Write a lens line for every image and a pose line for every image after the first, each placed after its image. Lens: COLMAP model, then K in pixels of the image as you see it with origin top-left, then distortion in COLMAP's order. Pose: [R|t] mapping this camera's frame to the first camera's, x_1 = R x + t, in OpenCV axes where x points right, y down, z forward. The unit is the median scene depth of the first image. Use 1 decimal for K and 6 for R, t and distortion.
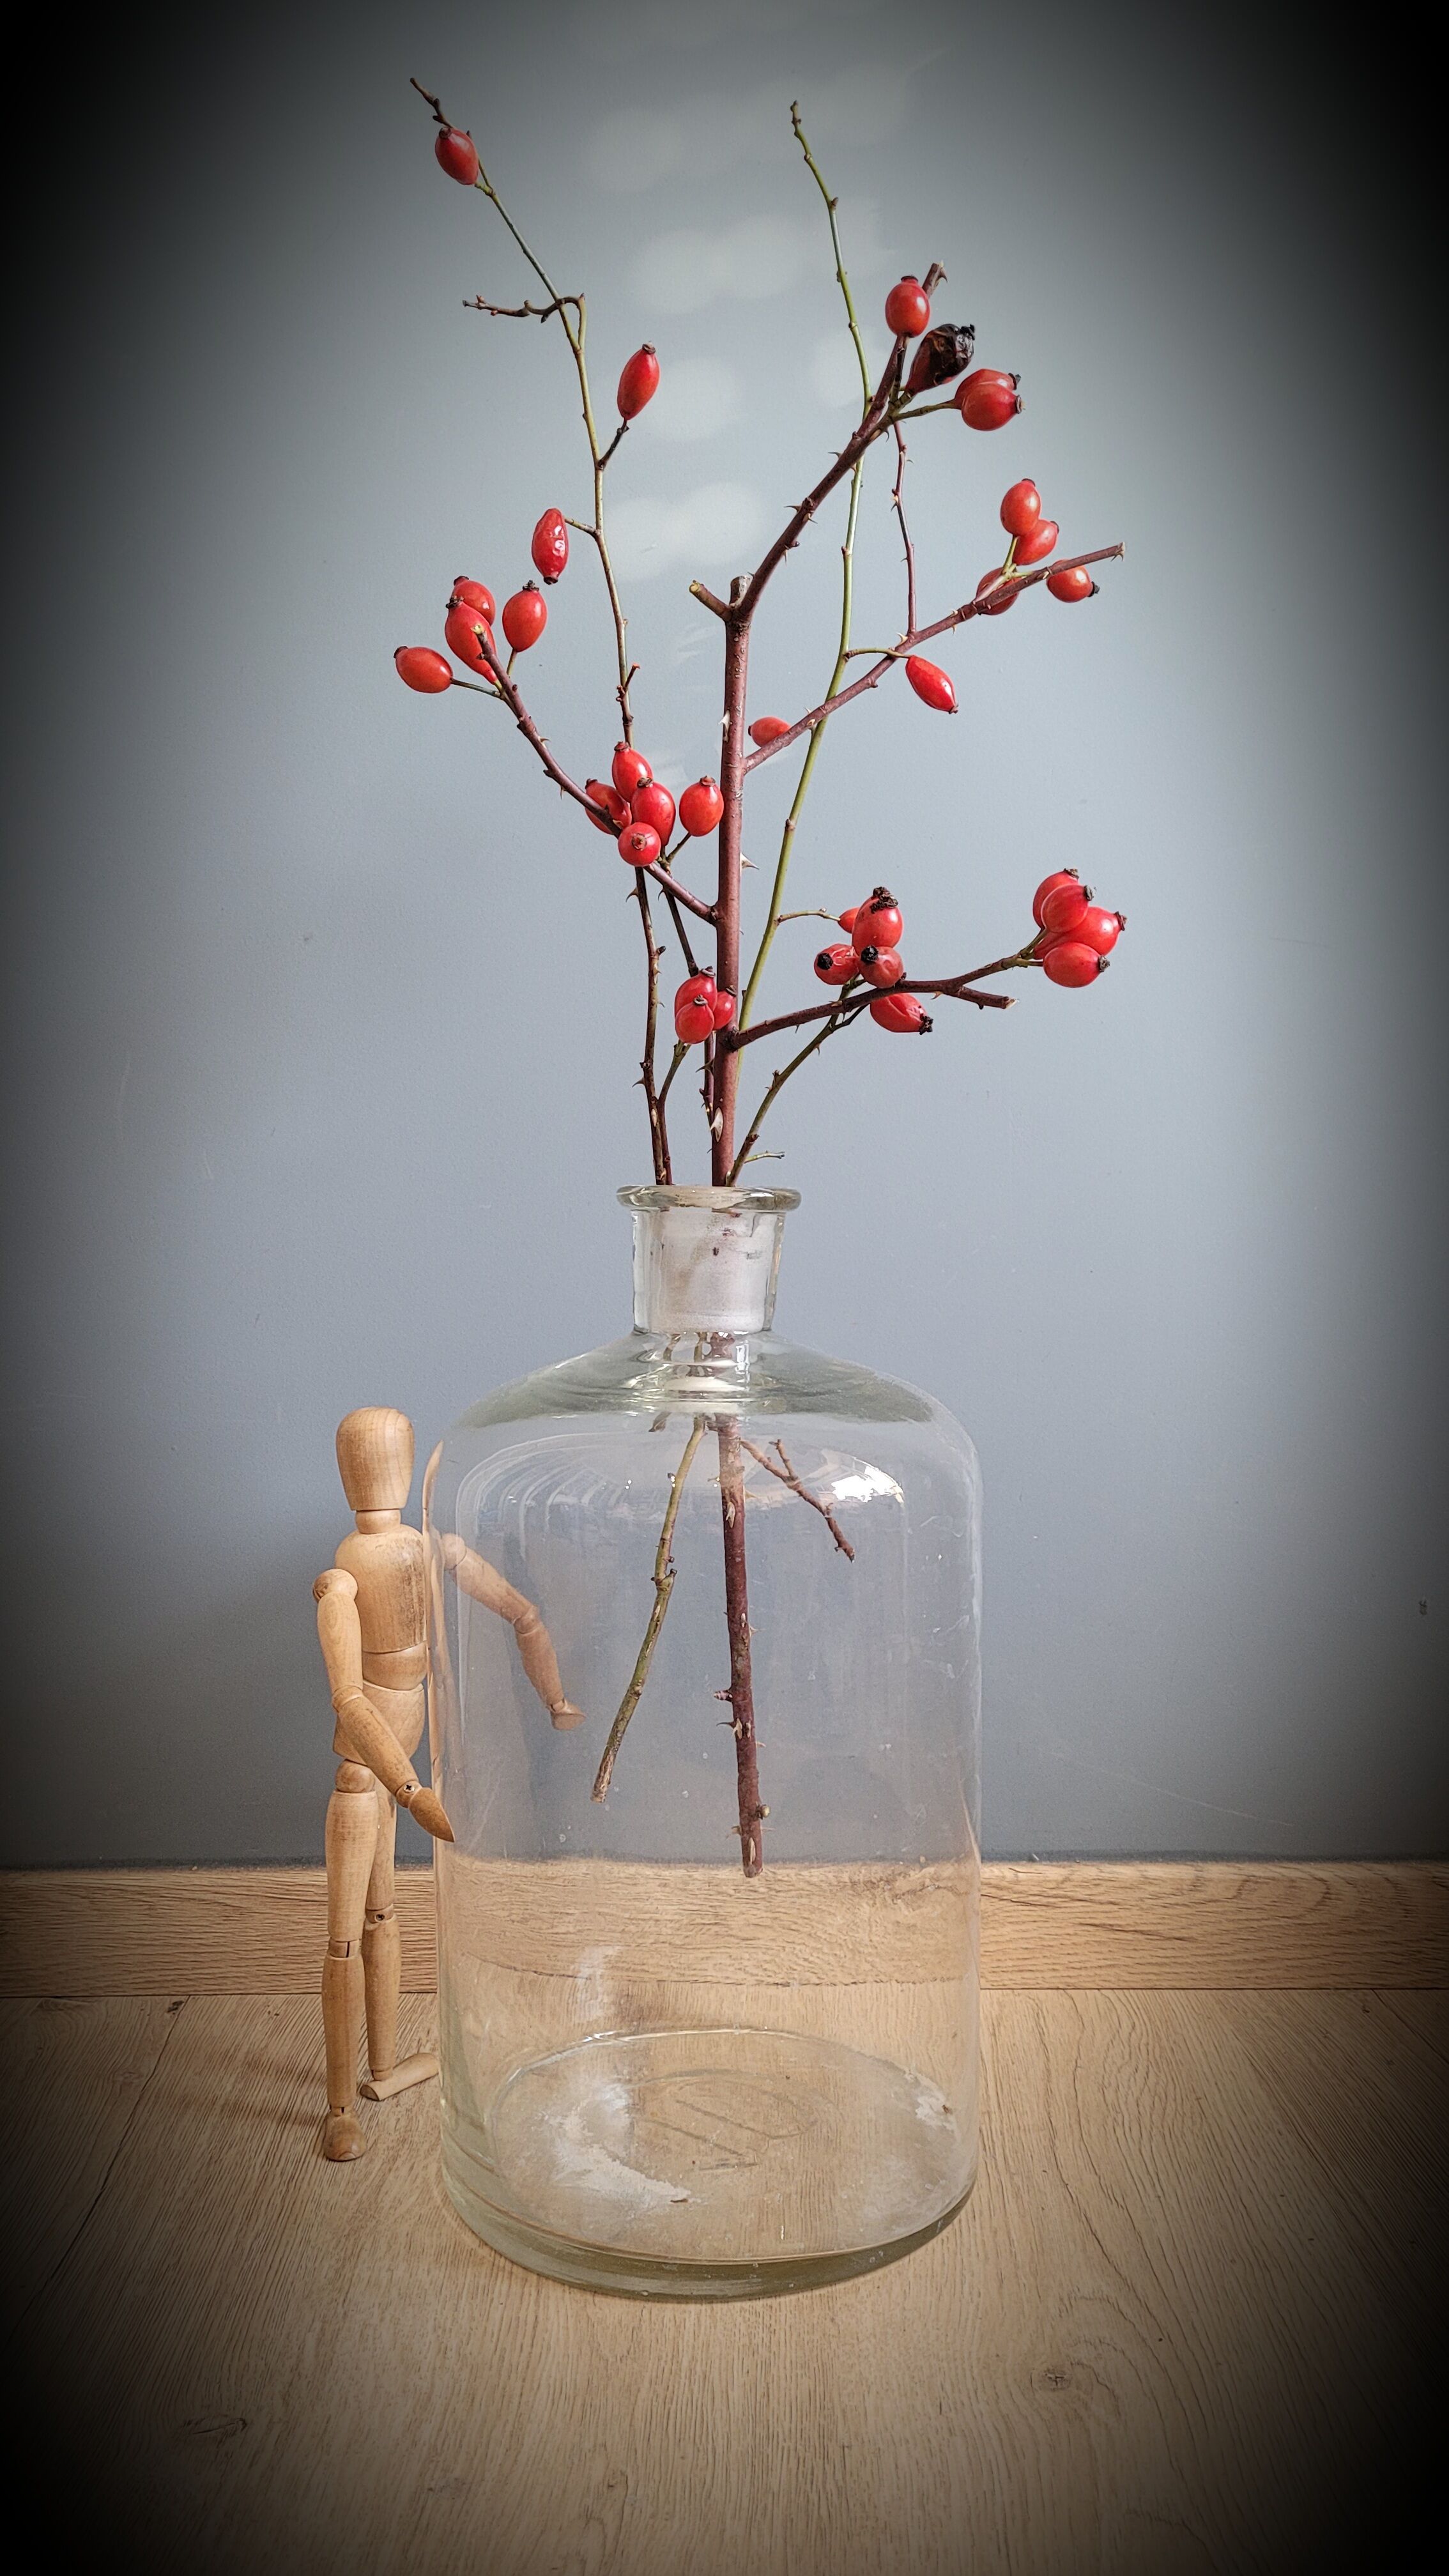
lens RADIAL K [[1930.3, 0, 738.9], [0, 1930.3, 1301.6], [0, 0, 1]] dist [0.044514, -0.033842]
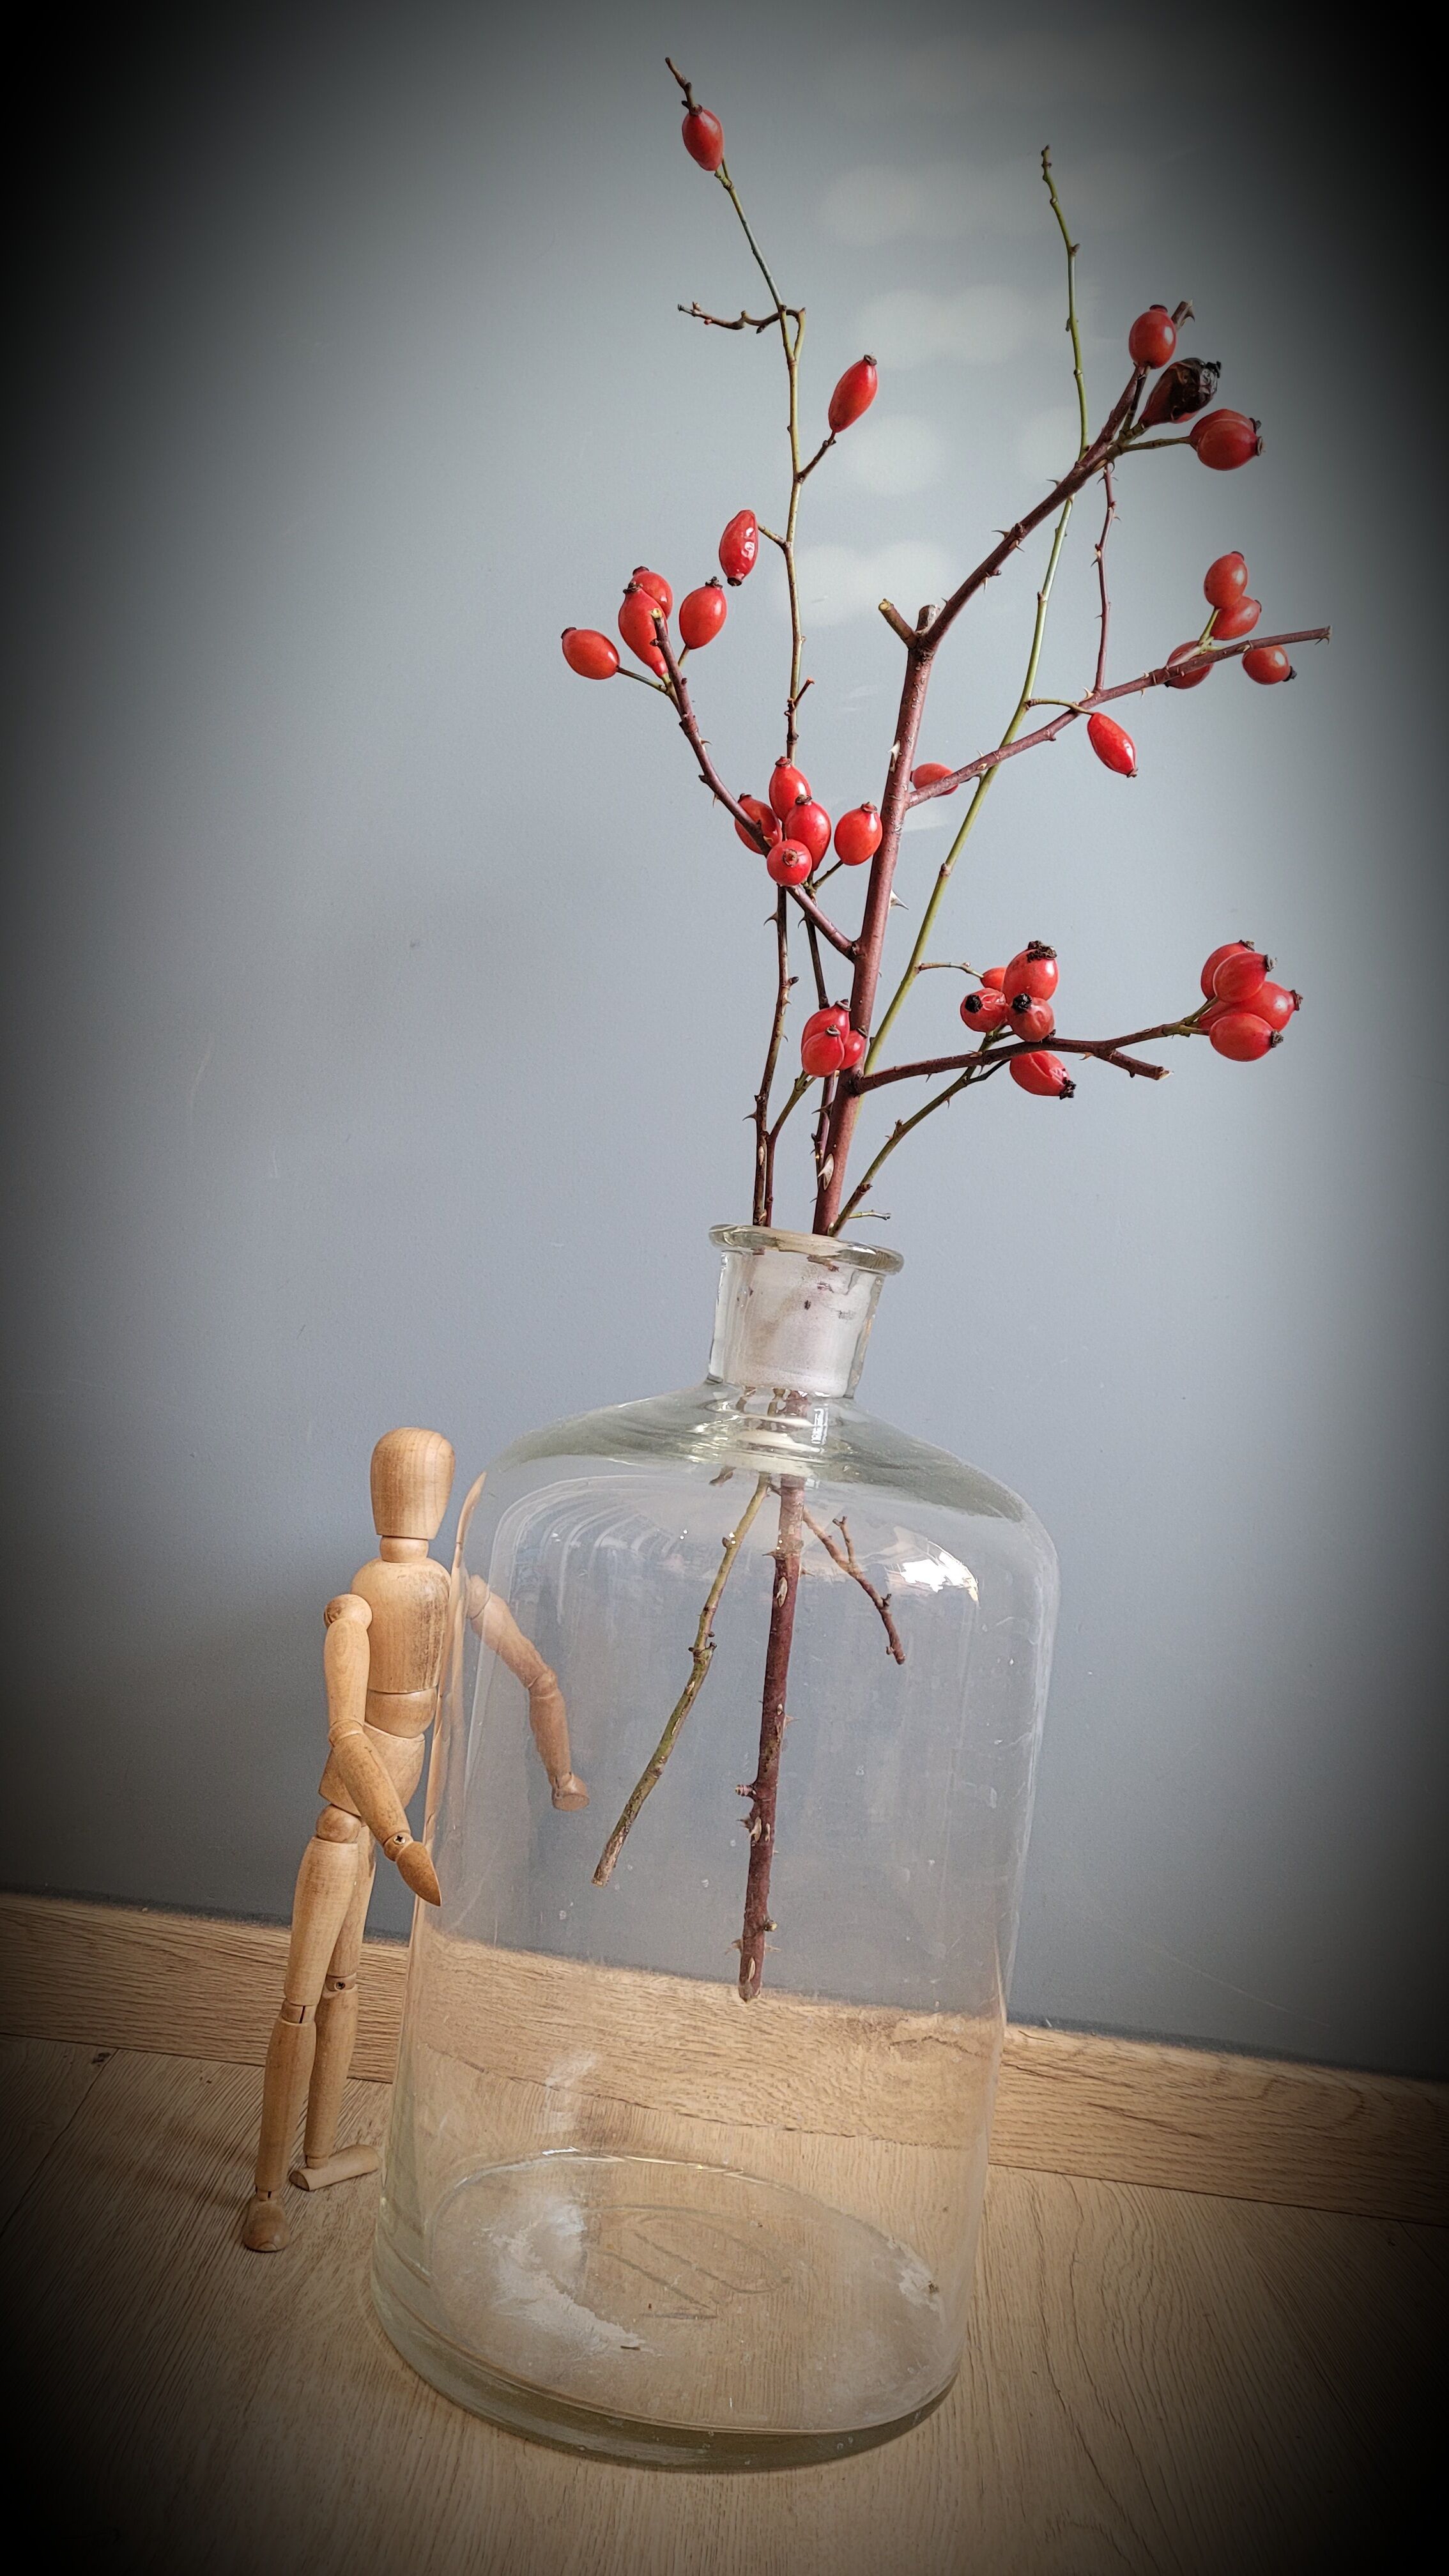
lens RADIAL K [[1933.1, 0, 745.9], [0, 1933.1, 1299.2], [0, 0, 1]] dist [0.045777, -0.039243]
pose [[0.991014, 0.133248, -0.011689, -0.031160], [-0.133749, 0.988249, -0.073994, 0.044556], [0.001692, 0.074893, 0.997190, 0.068509]]
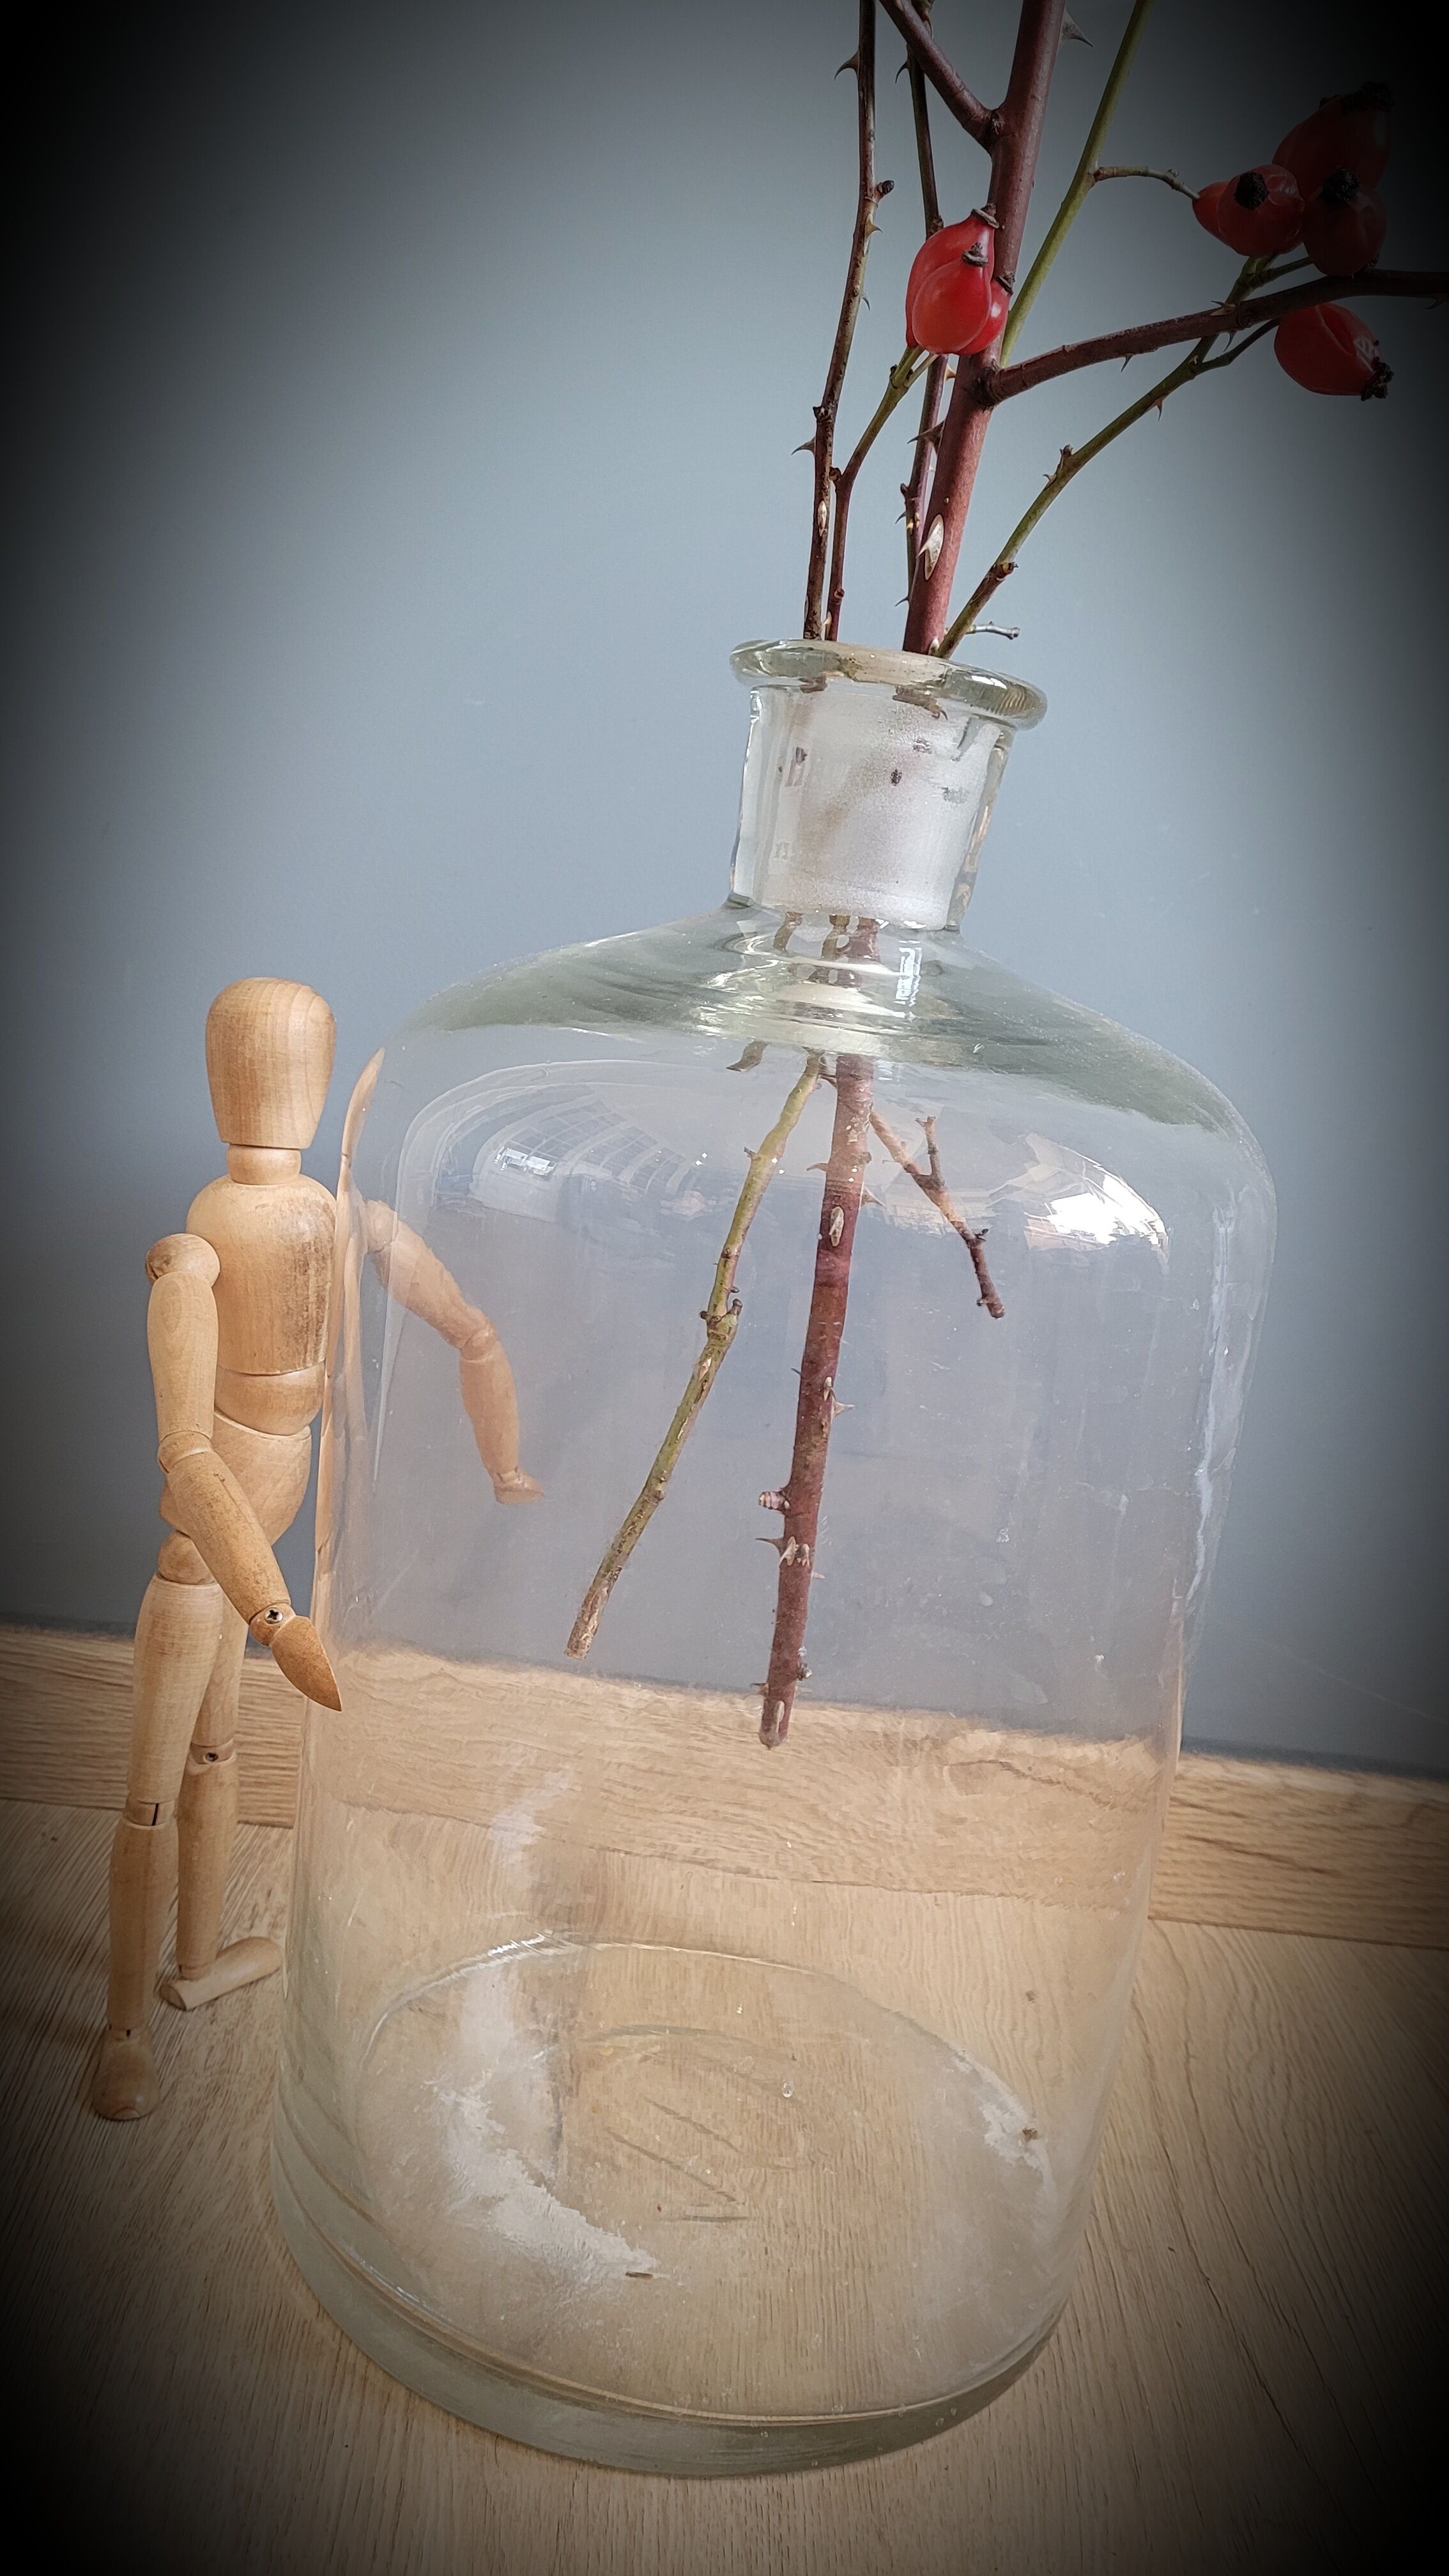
lens RADIAL K [[1963.6, 0, 725.7], [0, 1963.6, 1297.4], [0, 0, 1]] dist [0.027080, -0.013246]
pose [[0.990880, 0.123427, 0.054061, -0.075086], [-0.130474, 0.979088, 0.156087, 0.040978], [-0.033665, -0.161717, 0.986263, 0.401279]]
